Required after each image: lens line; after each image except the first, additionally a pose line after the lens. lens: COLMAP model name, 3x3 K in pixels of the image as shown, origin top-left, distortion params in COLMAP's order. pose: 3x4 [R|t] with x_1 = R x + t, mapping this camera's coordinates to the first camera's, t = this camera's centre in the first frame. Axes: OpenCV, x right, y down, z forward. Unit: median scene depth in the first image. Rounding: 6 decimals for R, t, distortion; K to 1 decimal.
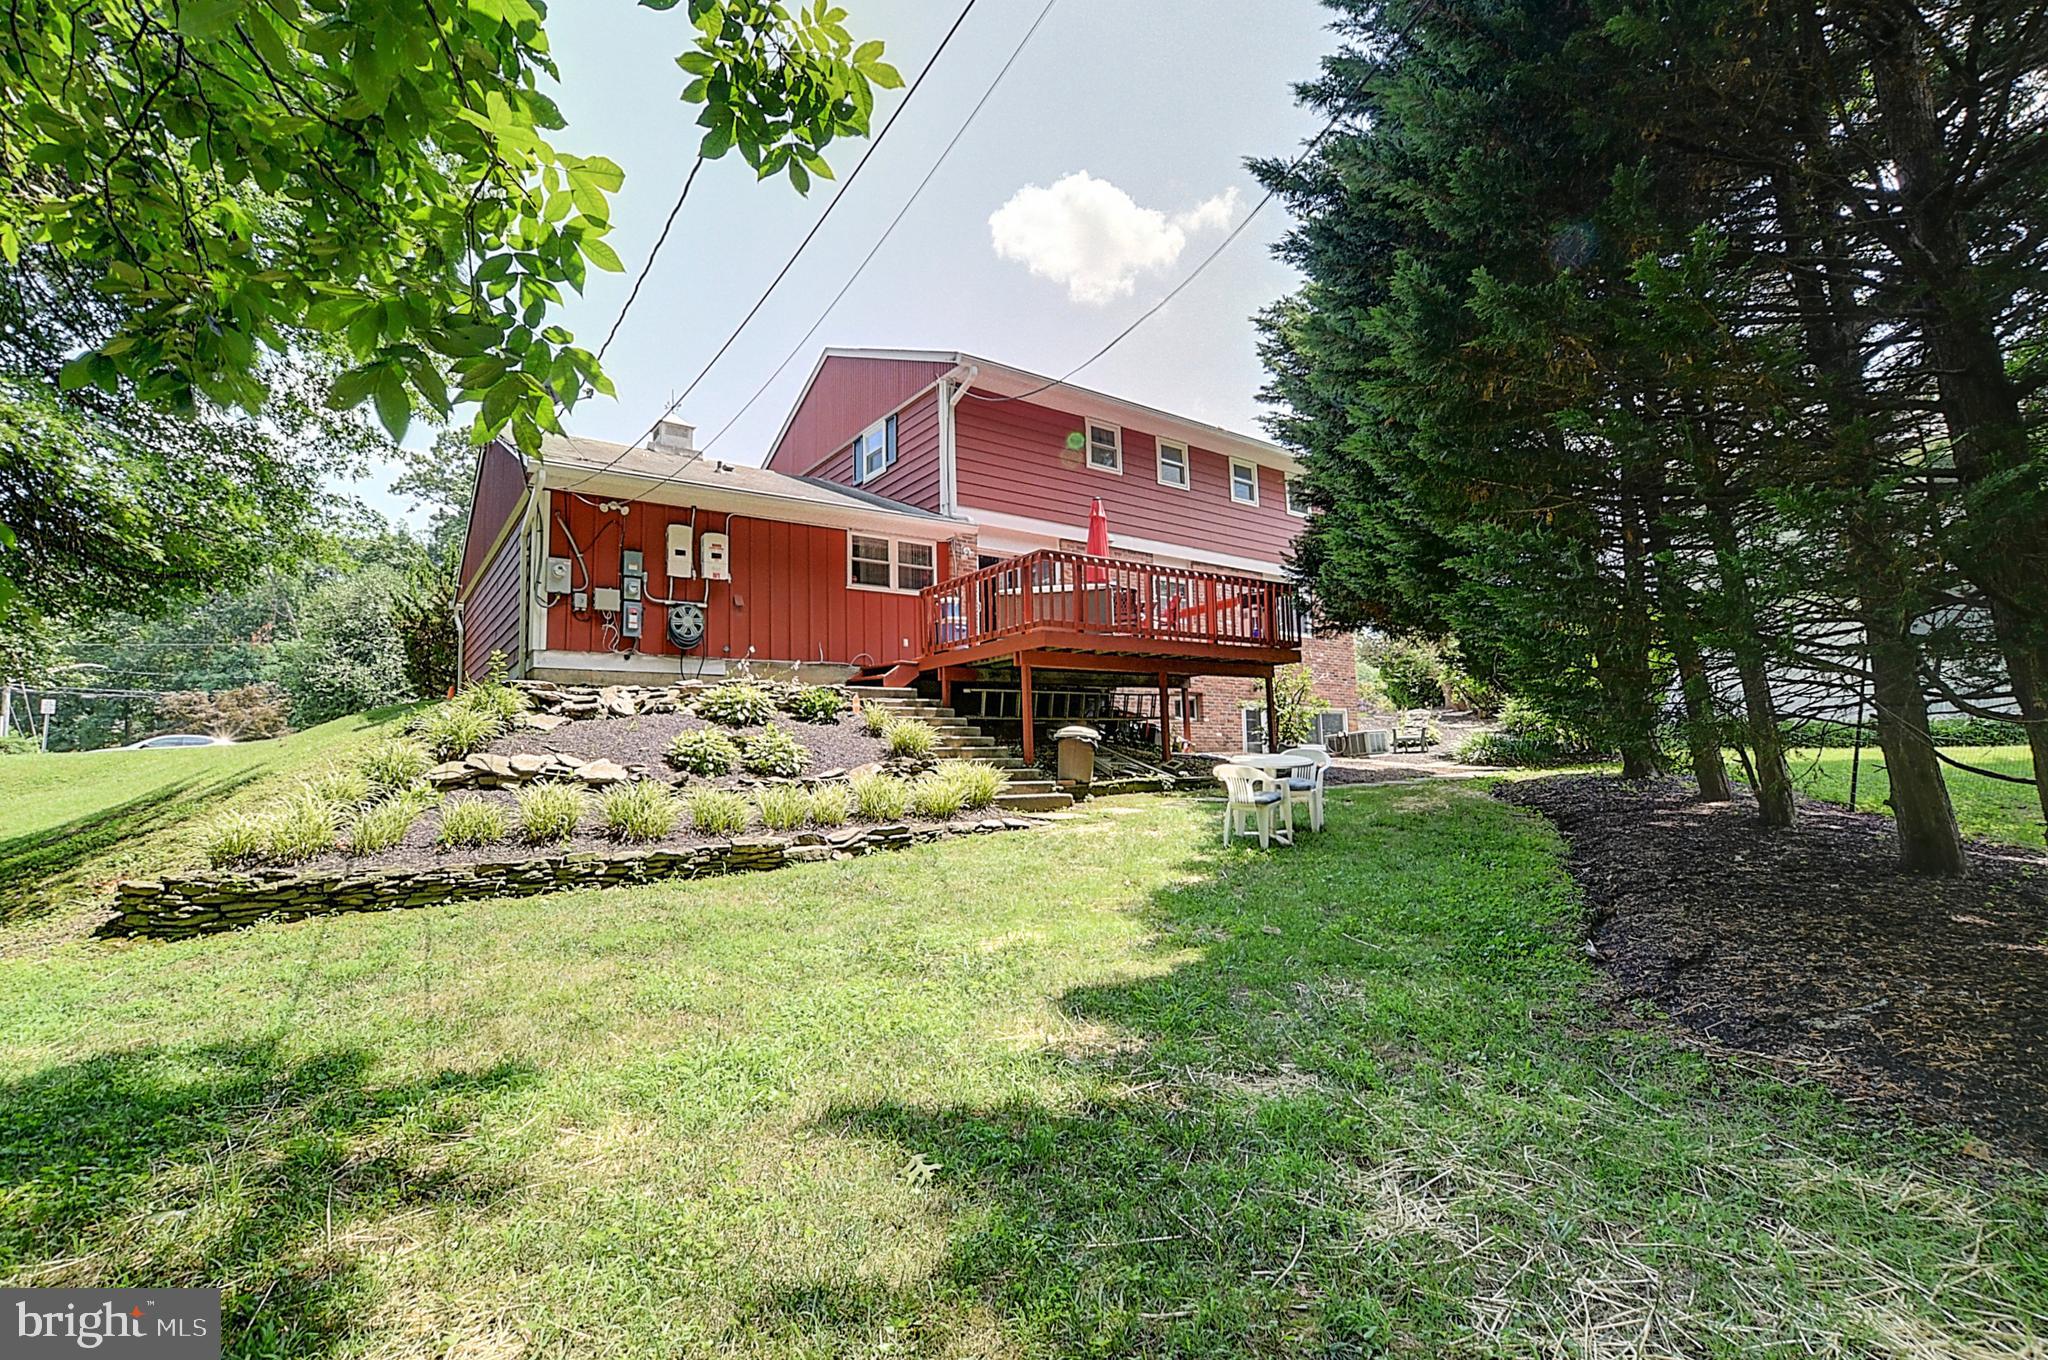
lens RADIAL K [[902.7, 0, 1024.5], [0, 902.7, 684.5], [0, 0, 1]] dist [-0.001523, -0.000050]
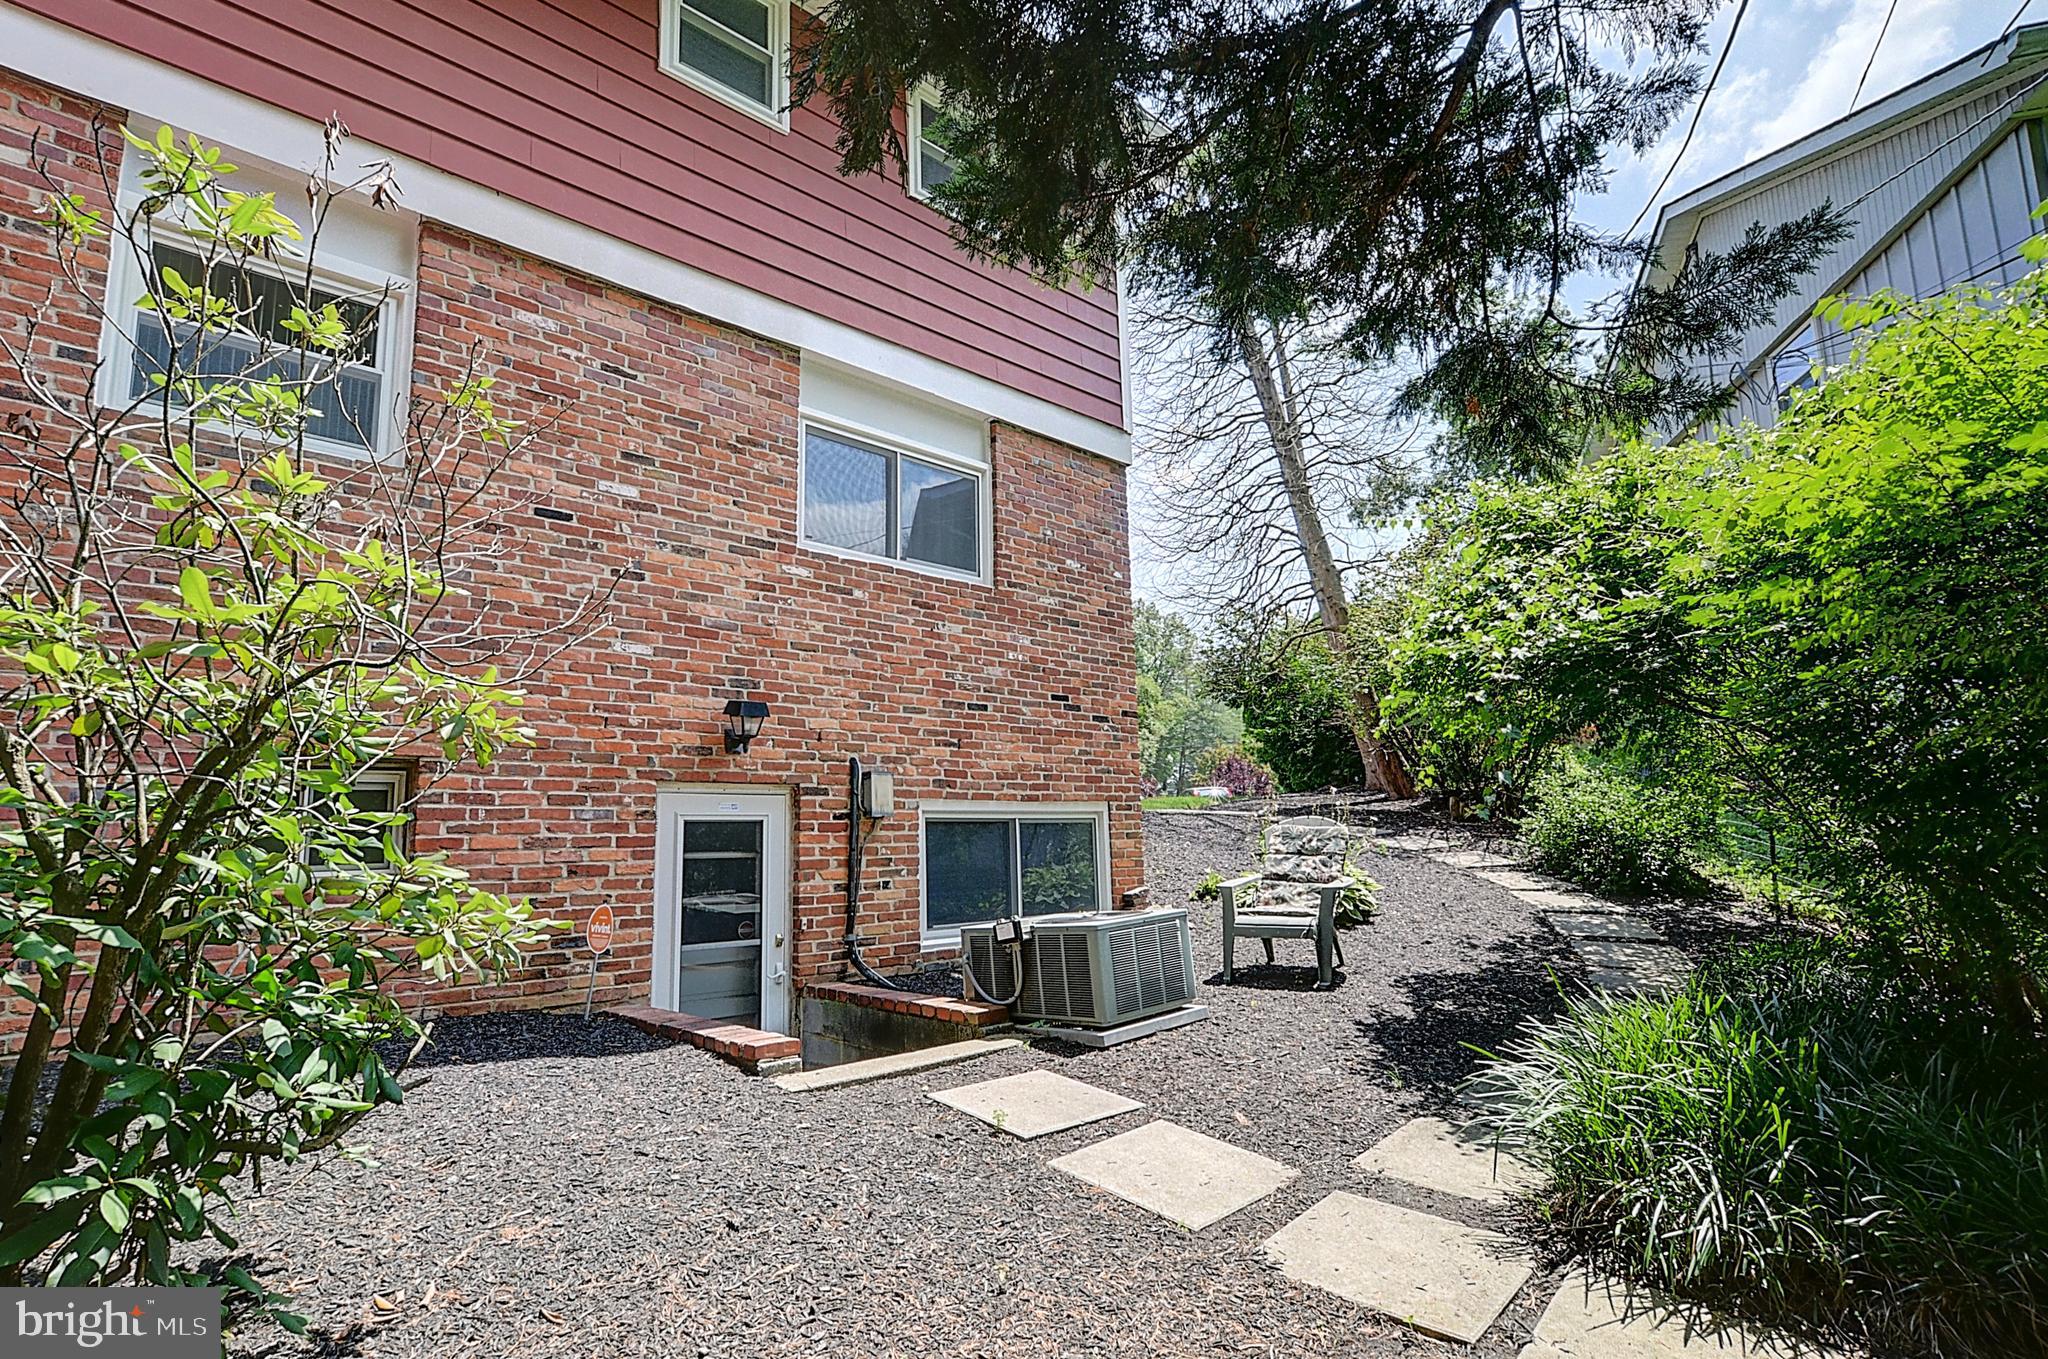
lens RADIAL K [[1041.7, 0, 1022.0], [0, 1041.7, 677.3], [0, 0, 1]] dist [0.014094, 0.000211]
pose [[0.990293, 0.015087, 0.138172, 0.240381], [-0.006332, 0.997956, -0.063587, 0.003895], [-0.138849, 0.062095, 0.988365, 0.548659]]
